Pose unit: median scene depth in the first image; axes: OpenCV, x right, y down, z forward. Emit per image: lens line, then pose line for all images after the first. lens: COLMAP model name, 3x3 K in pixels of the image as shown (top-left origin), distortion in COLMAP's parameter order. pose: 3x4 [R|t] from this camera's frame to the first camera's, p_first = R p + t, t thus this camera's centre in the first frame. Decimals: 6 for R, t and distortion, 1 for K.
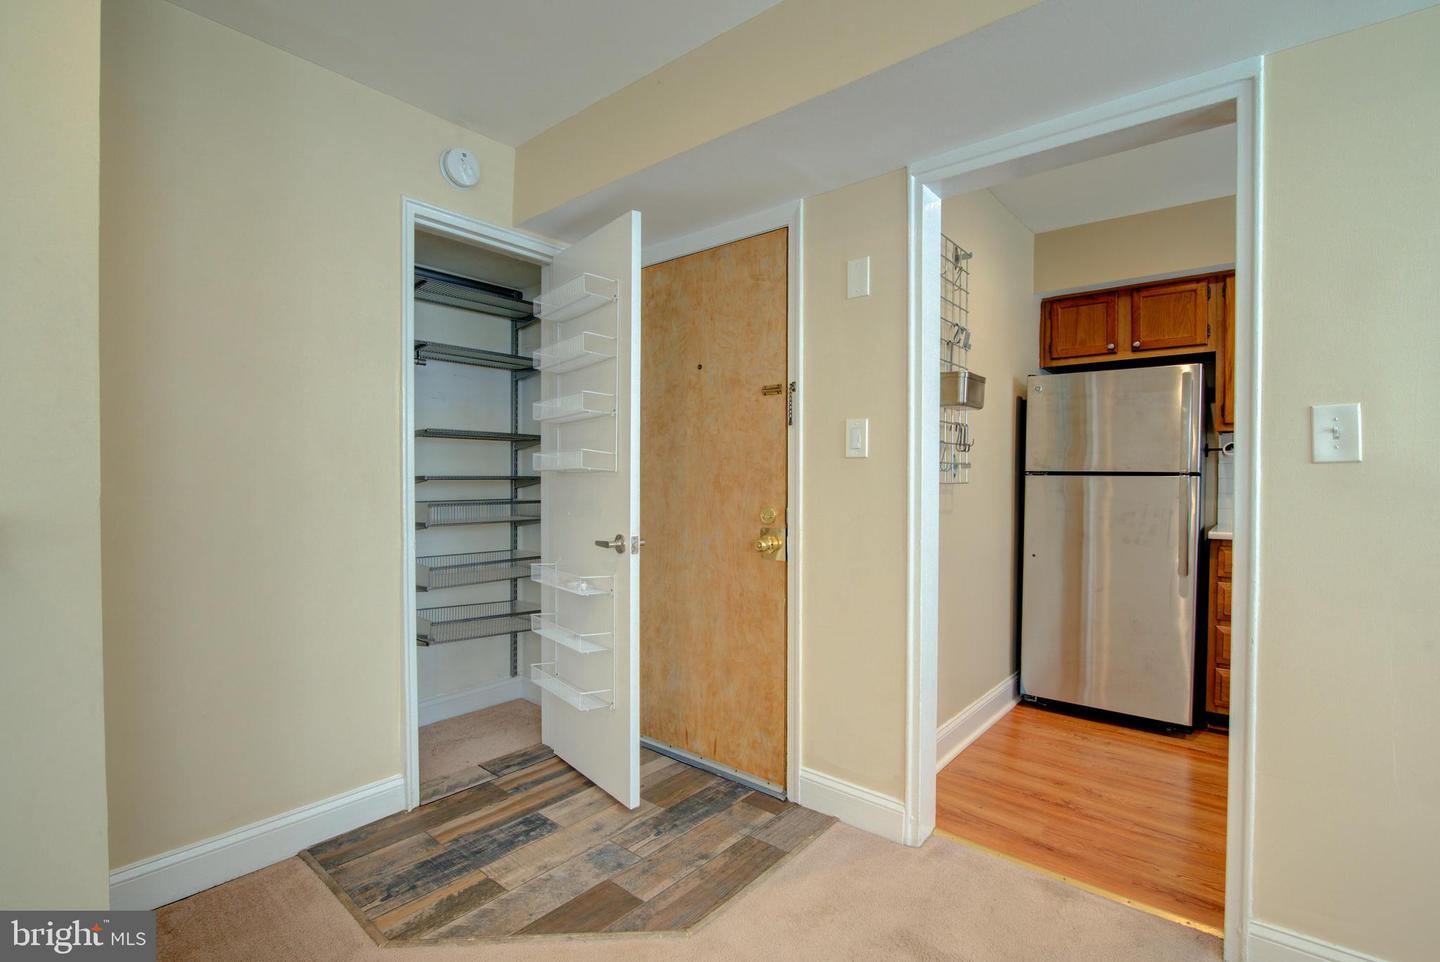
lens RADIAL K [[656.7, 0, 716.8], [0, 656.7, 493.2], [0, 0, 1]] dist [-0.029315, 0.000117]
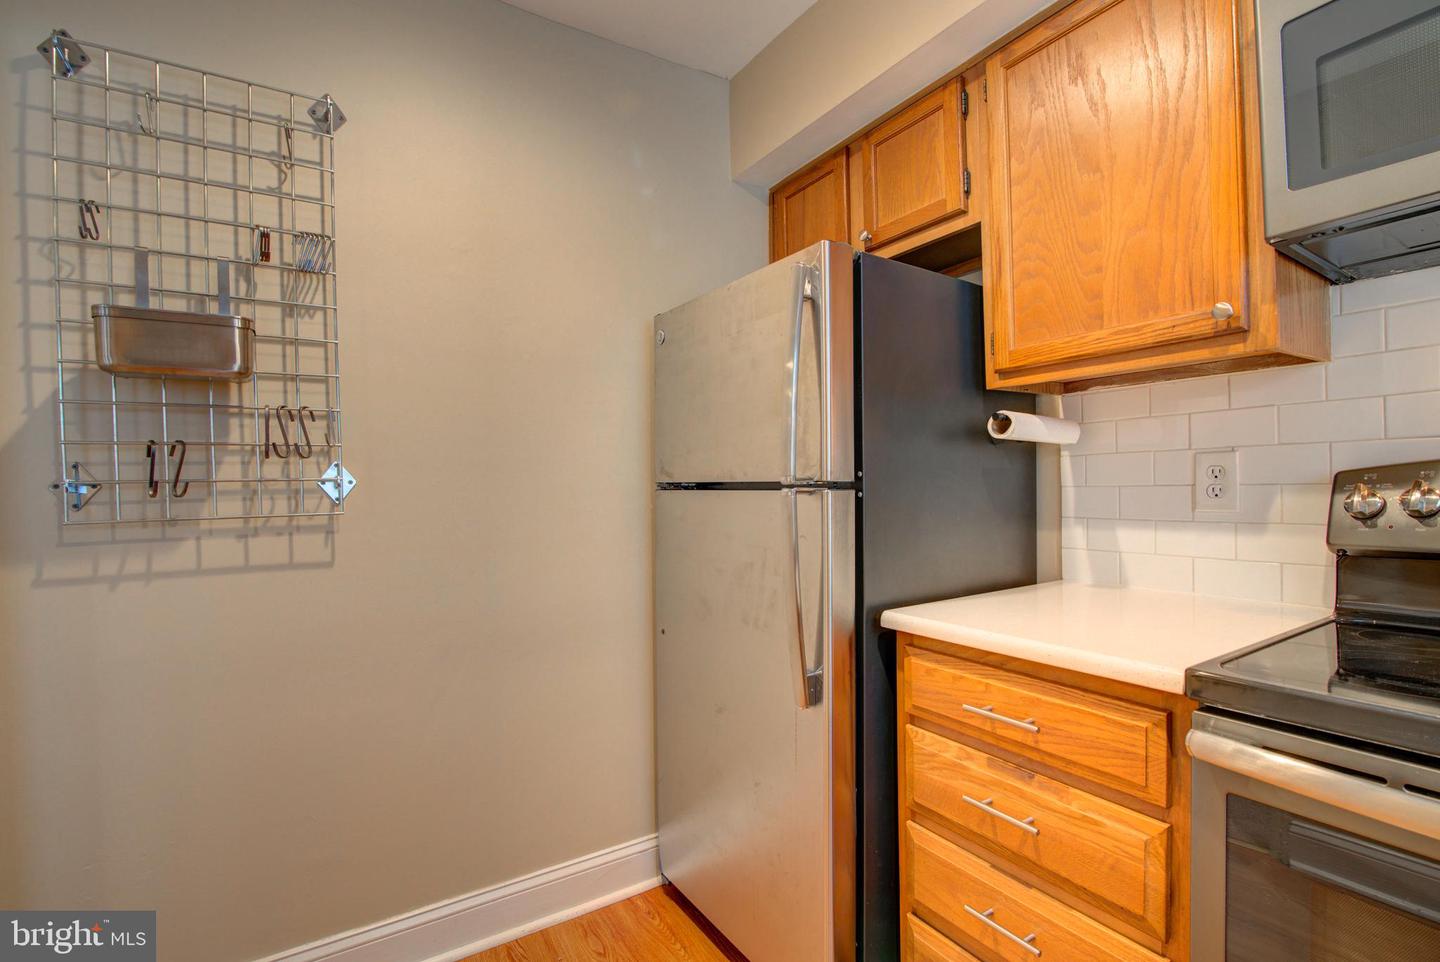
lens RADIAL K [[656.7, 0, 716.8], [0, 656.7, 493.2], [0, 0, 1]] dist [-0.029315, 0.000117]
pose [[0.951483, -0.017508, -0.307204, 0.904869], [0.013810, 0.999804, -0.014207, -0.020783], [0.307392, 0.009275, 0.951538, 0.602571]]
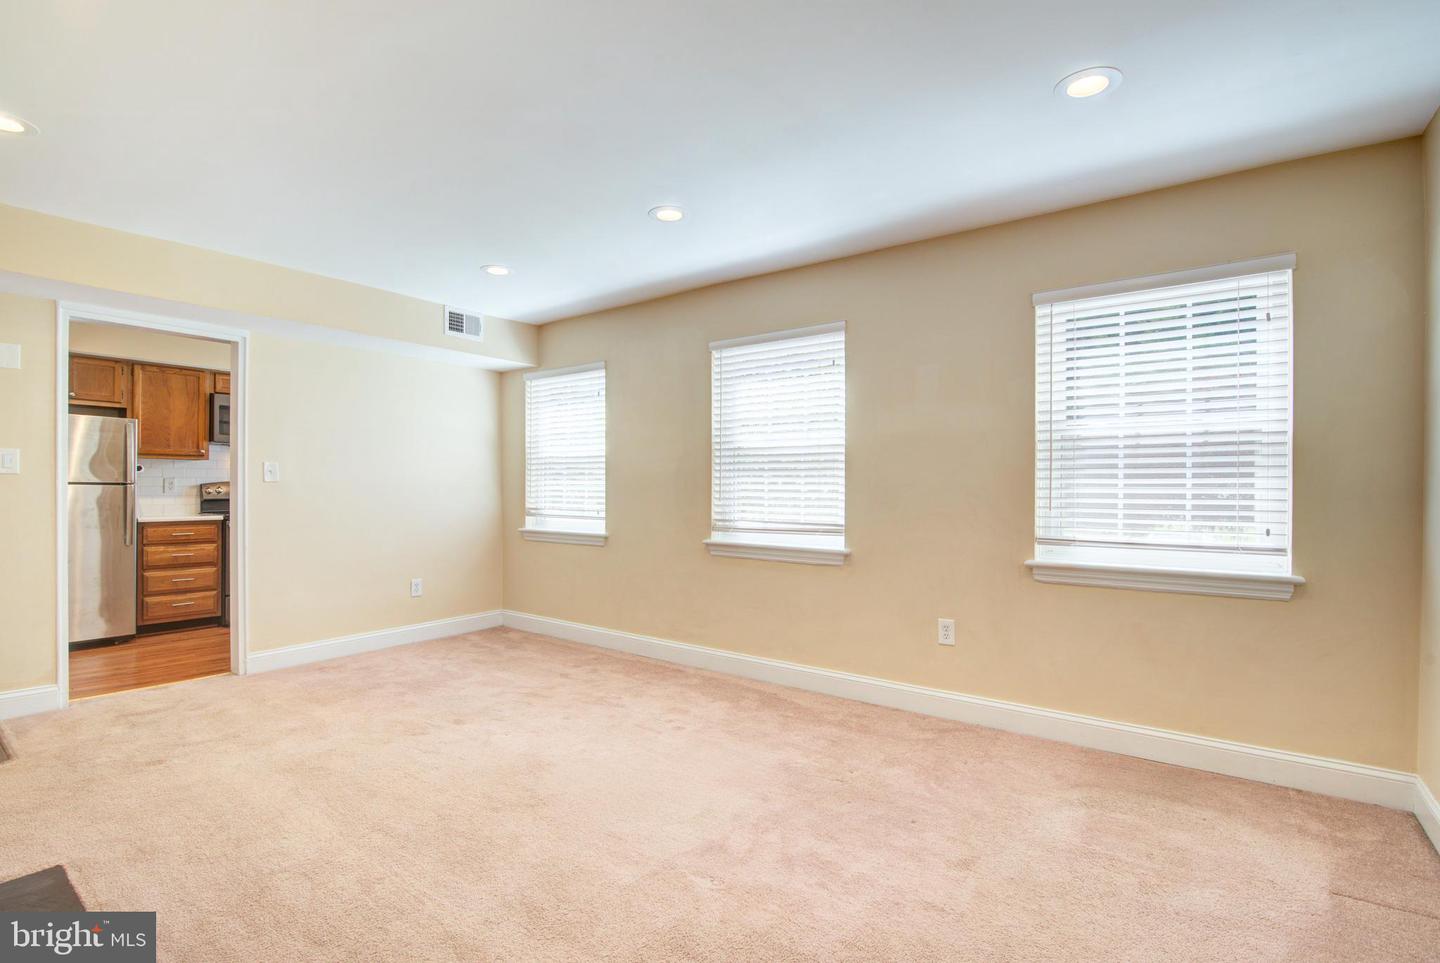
lens RADIAL K [[672.9, 0, 712.5], [0, 672.9, 489.2], [0, 0, 1]] dist [-0.027655, 0.000277]
pose [[-0.058688, -0.004171, 0.998268, -1.203146], [0.019303, 0.999800, 0.005312, 0.004282], [-0.998090, 0.019581, -0.058596, -0.459331]]
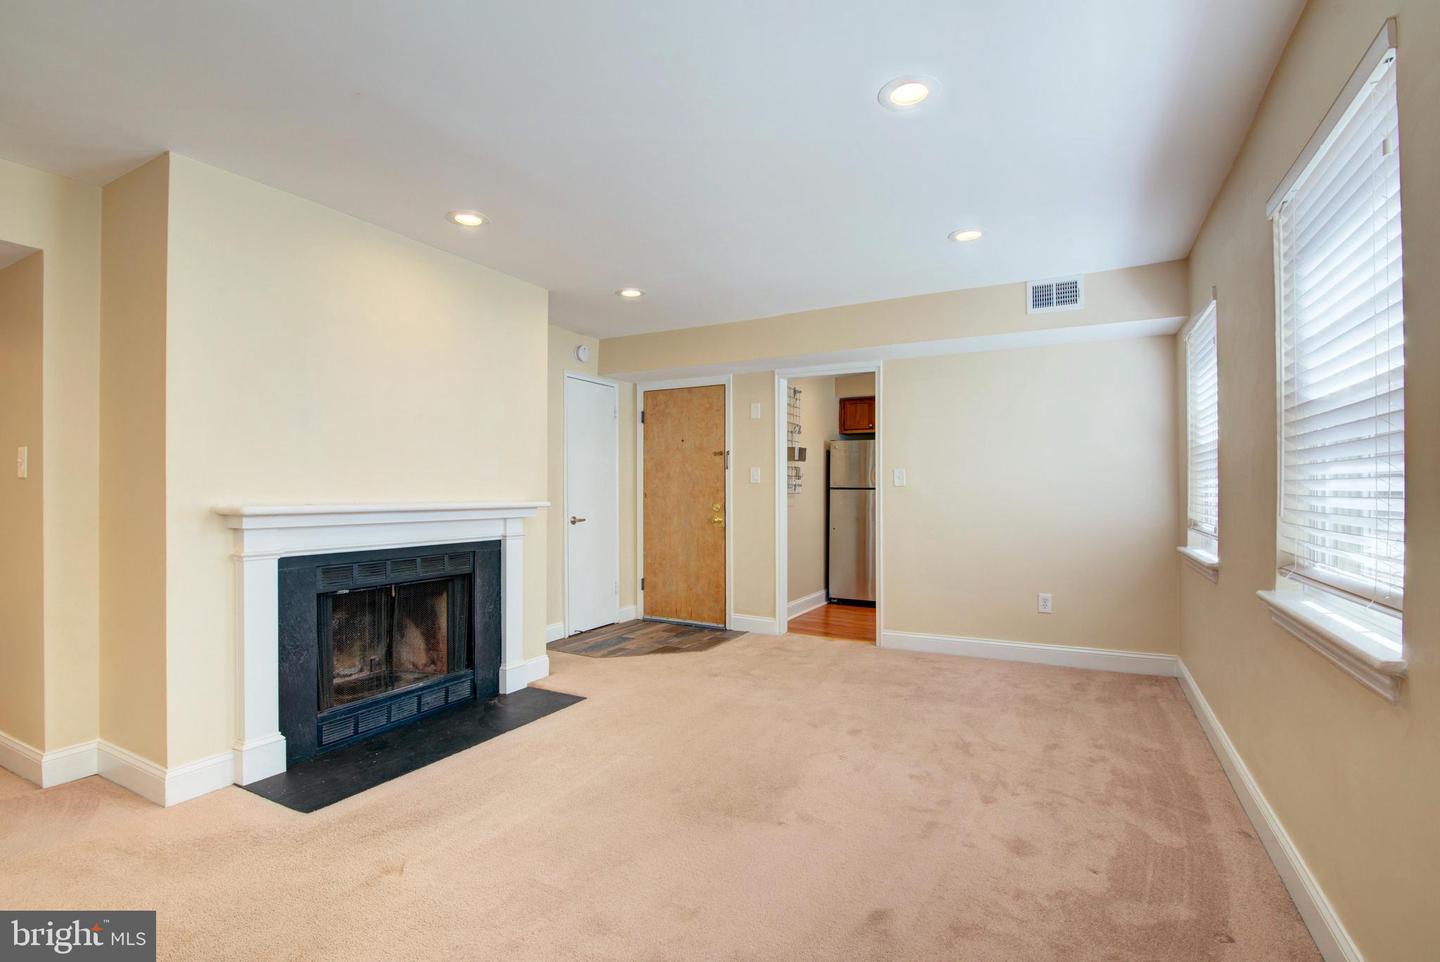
lens RADIAL K [[656.7, 0, 716.8], [0, 656.7, 493.2], [0, 0, 1]] dist [-0.029315, 0.000117]
pose [[0.978959, -0.003586, 0.204028, -0.373293], [0.007455, 0.999807, -0.018202, 0.024117], [-0.203923, 0.019340, 0.978796, -1.203456]]
